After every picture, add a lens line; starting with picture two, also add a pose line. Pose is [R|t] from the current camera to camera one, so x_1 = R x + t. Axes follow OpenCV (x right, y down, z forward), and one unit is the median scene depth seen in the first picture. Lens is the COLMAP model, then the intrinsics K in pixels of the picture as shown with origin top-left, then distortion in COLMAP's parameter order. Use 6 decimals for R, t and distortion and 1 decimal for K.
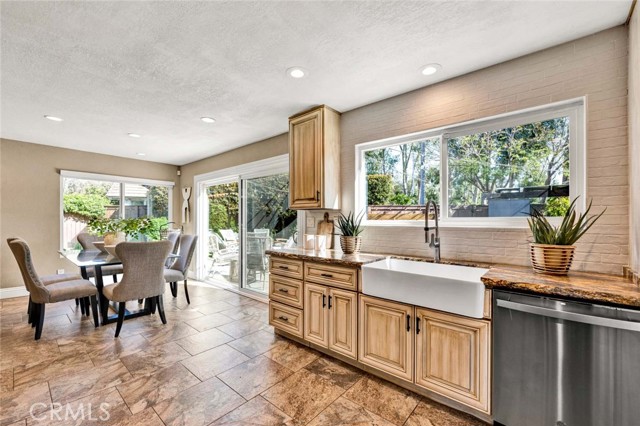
lens RADIAL K [[262.3, 0, 320.2], [0, 262.3, 215.7], [0, 0, 1]] dist [-0.002830, -0.000260]
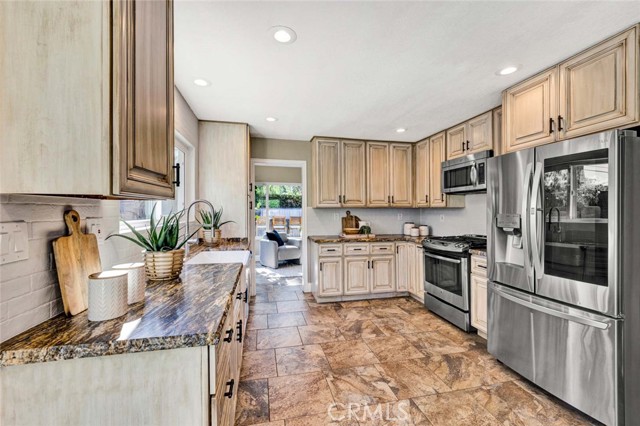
lens RADIAL K [[262.3, 0, 318.9], [0, 262.3, 212.2], [0, 0, 1]] dist [-0.002830, -0.000260]
pose [[-0.795075, 0.006626, 0.606475, -0.686492], [0.003638, 0.999974, -0.006156, -0.011391], [-0.606500, -0.002688, -0.795079, 1.639560]]
